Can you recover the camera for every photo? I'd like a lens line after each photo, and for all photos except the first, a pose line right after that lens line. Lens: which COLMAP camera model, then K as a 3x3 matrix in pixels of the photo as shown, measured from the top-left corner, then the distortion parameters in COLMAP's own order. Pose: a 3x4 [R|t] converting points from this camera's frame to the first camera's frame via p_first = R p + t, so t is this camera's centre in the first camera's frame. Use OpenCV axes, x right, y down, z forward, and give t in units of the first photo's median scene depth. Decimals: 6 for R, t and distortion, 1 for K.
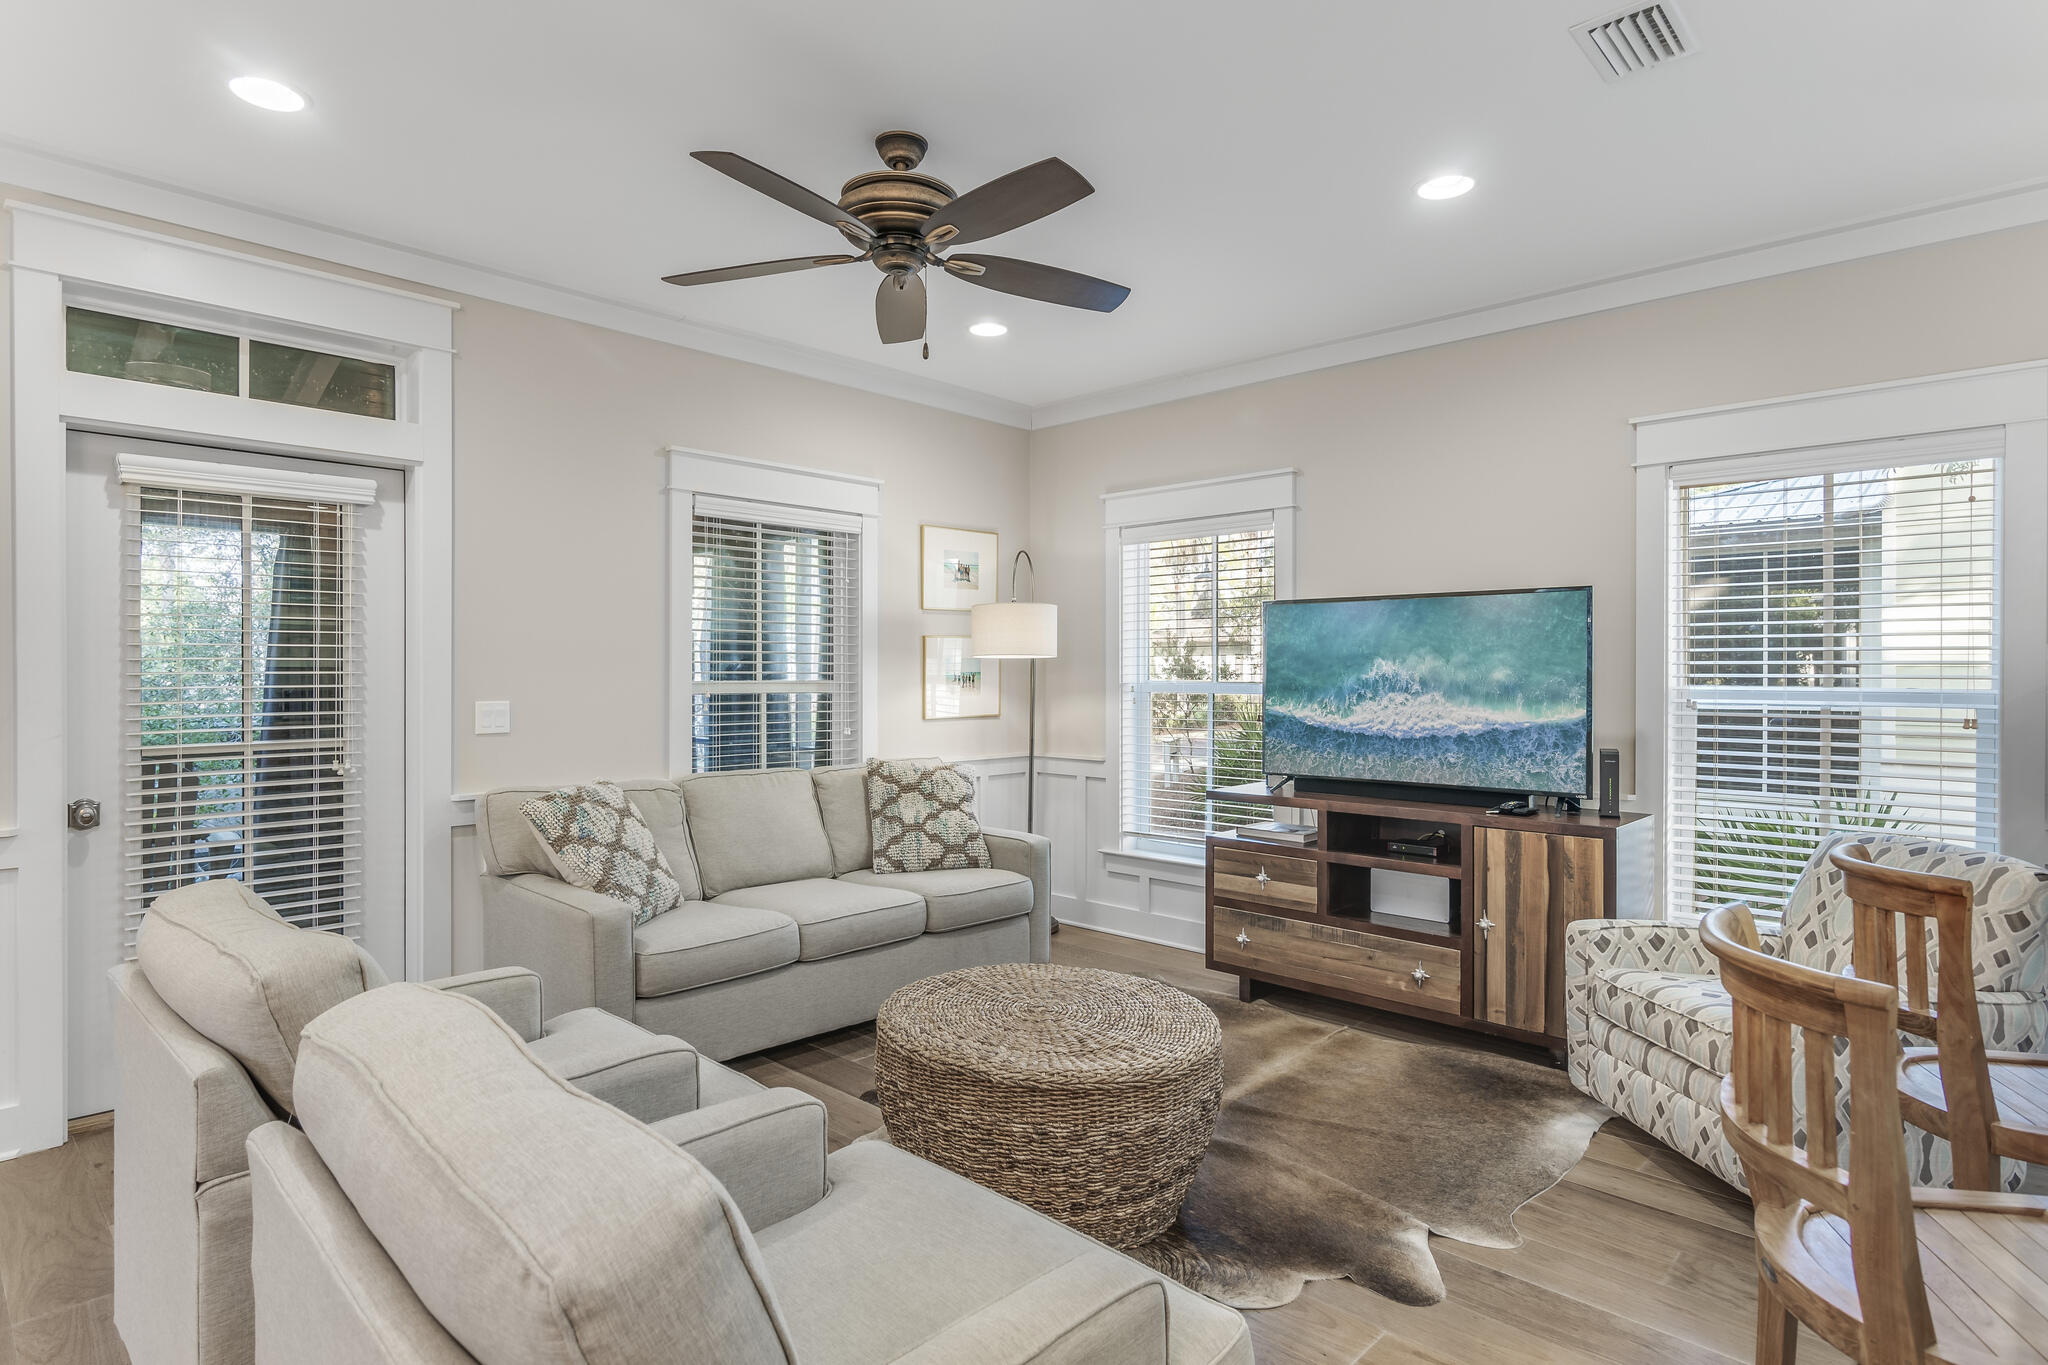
lens RADIAL K [[1077.3, 0, 1053.7], [0, 1077.3, 680.5], [0, 0, 1]] dist [0.004542, -0.002044]
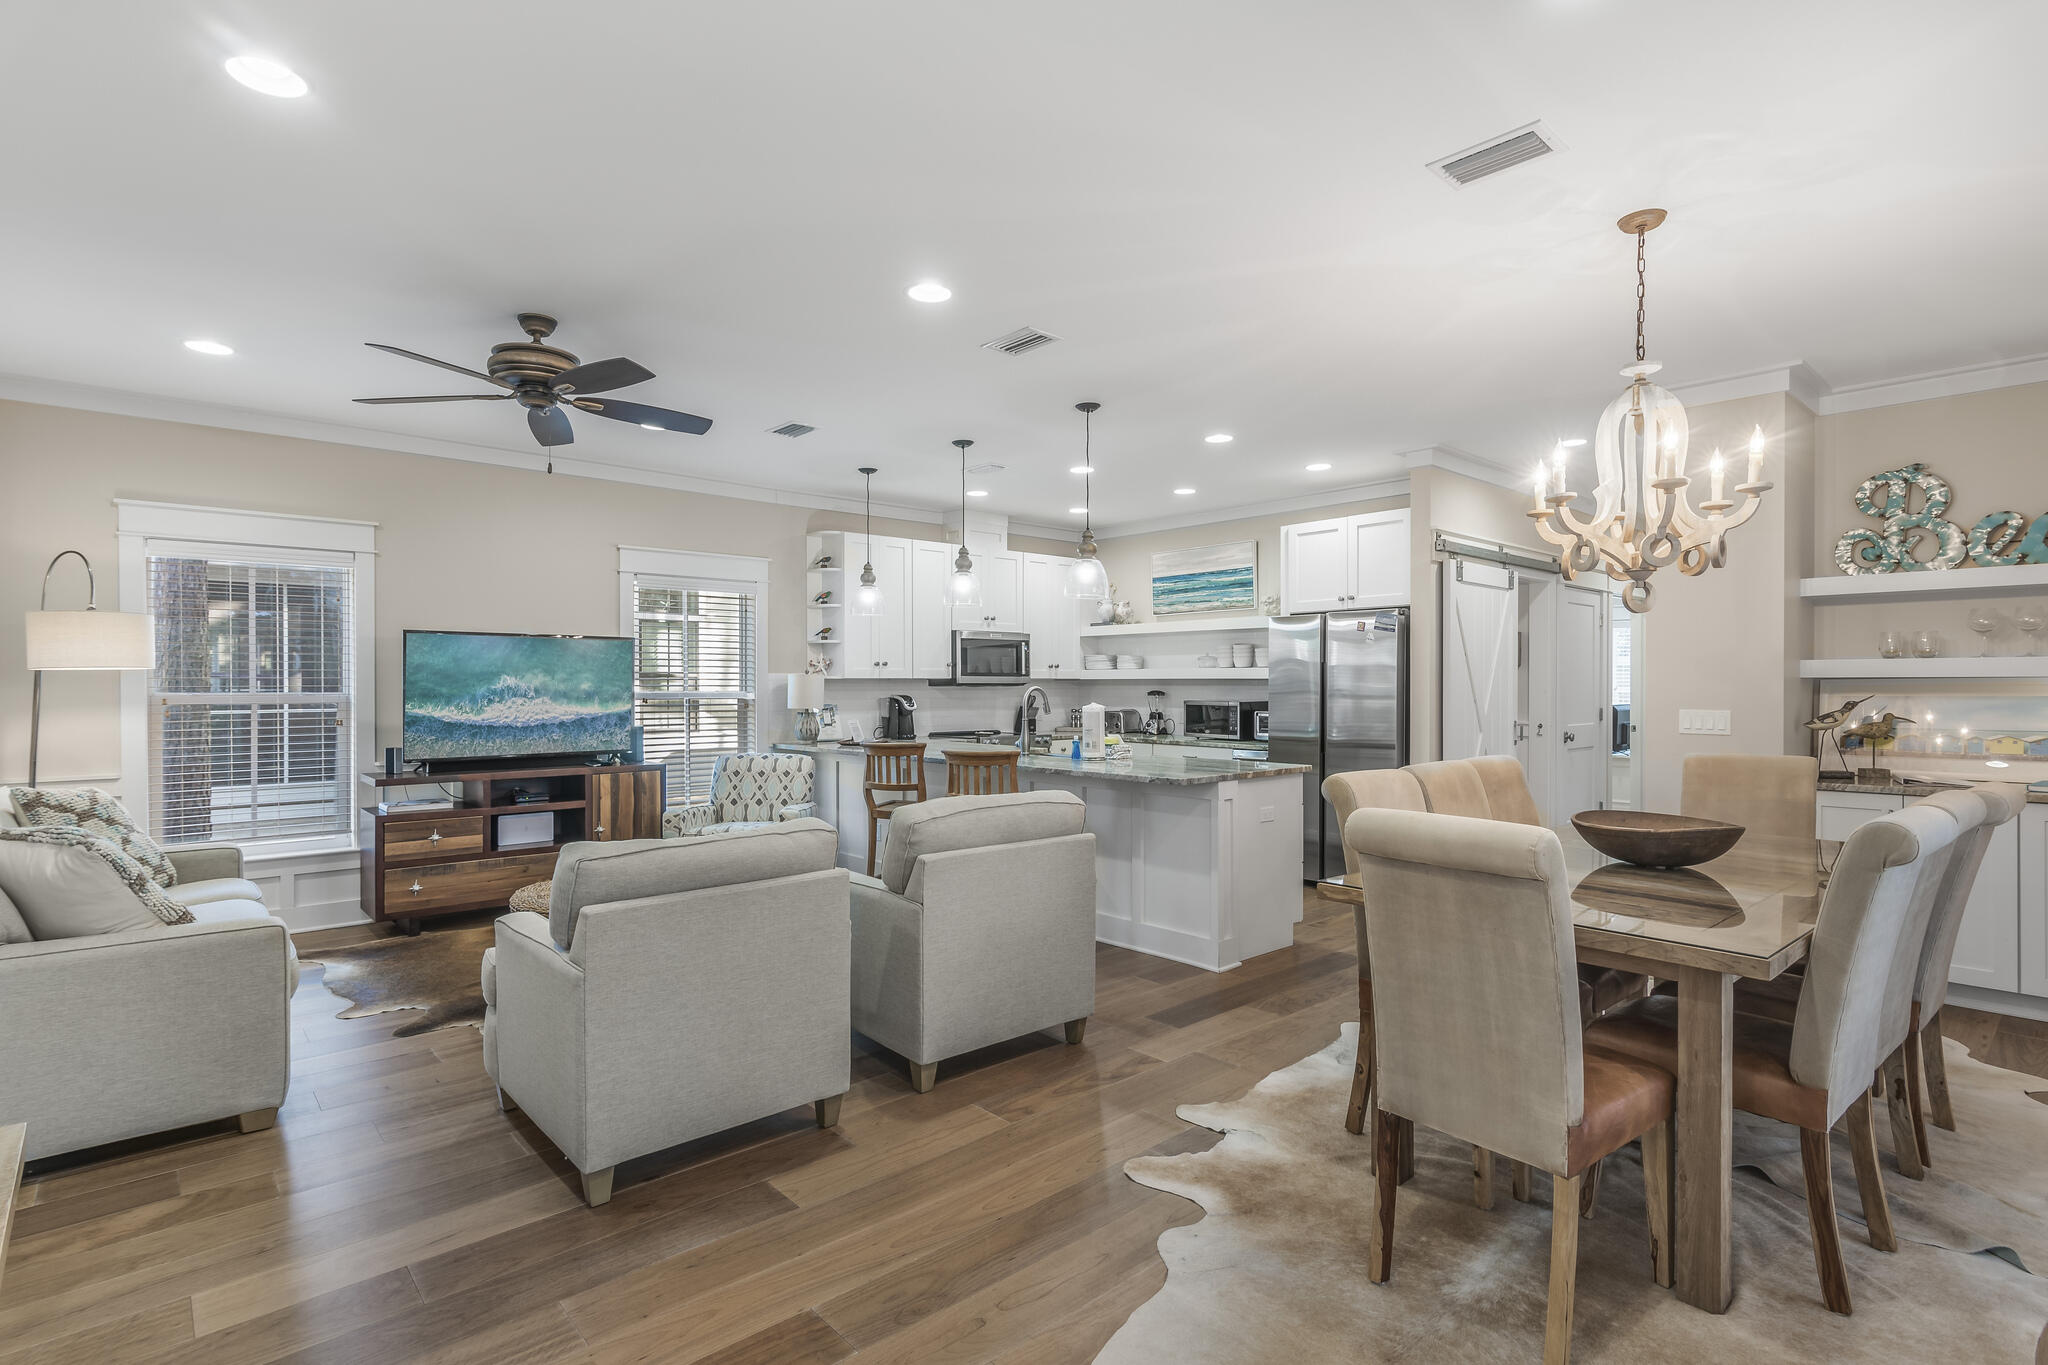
lens RADIAL K [[1006.9, 0, 927.9], [0, 1006.9, 687.3], [0, 0, 1]] dist [-0.010263, 0.003639]
pose [[0.132575, -0.009196, 0.991130, -0.990408], [0.006979, 0.999941, 0.008344, -0.010778], [-0.991148, 0.005810, 0.132632, 0.223664]]
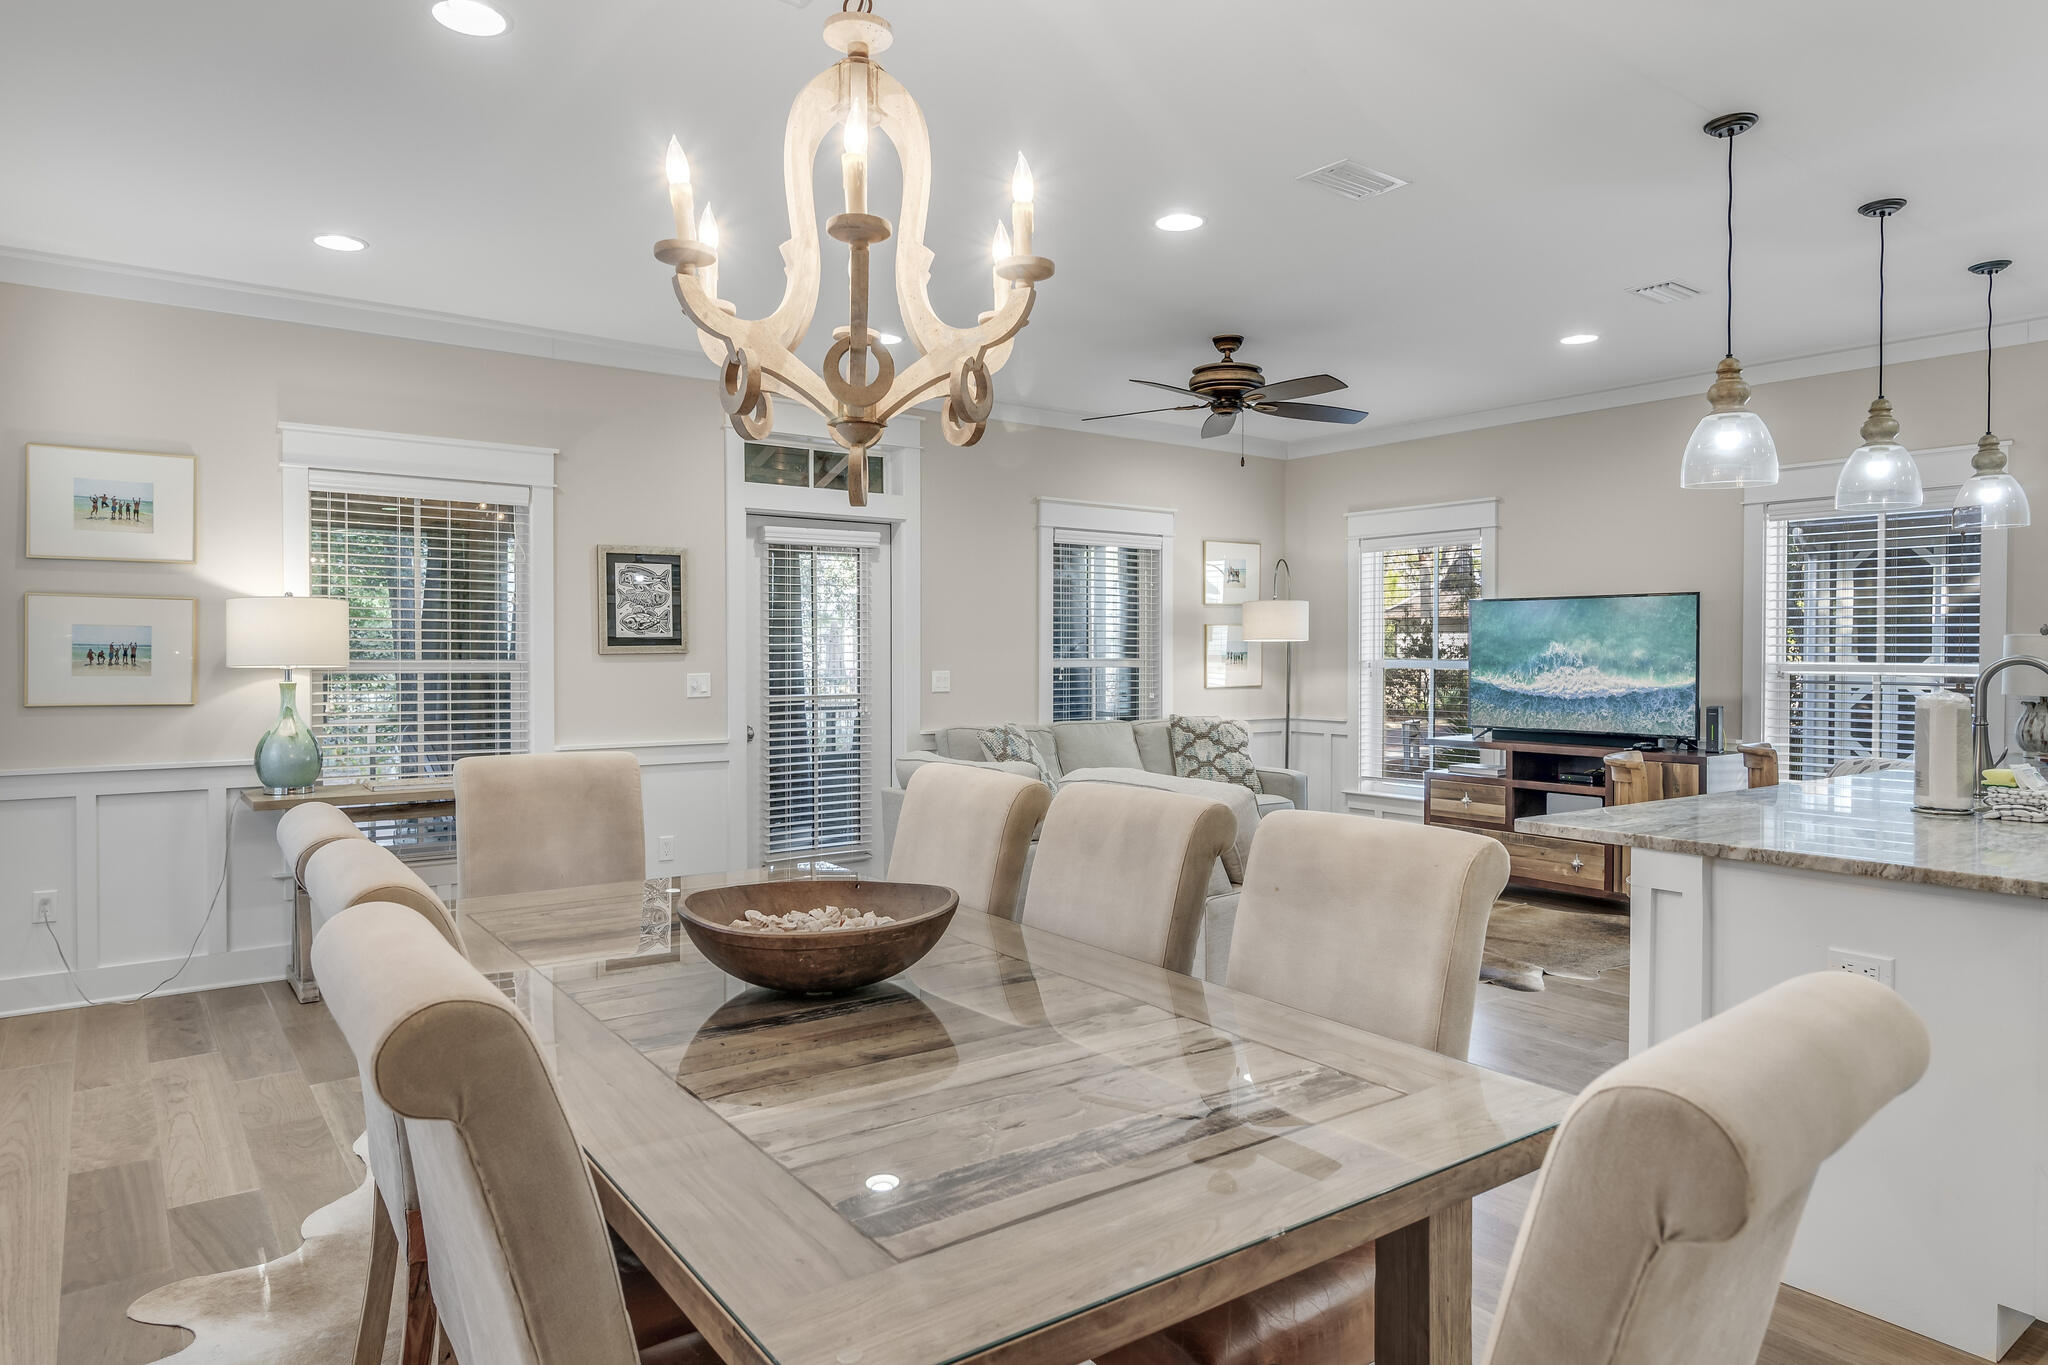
lens RADIAL K [[1213.5, 0, 1032.3], [0, 1213.5, 669.8], [0, 0, 1]] dist [-0.003376, -0.002587]
pose [[0.980330, 0.001803, -0.197355, -0.045935], [-0.000450, 0.999976, 0.006900, 0.004973], [0.197363, -0.006676, 0.980308, -0.646008]]
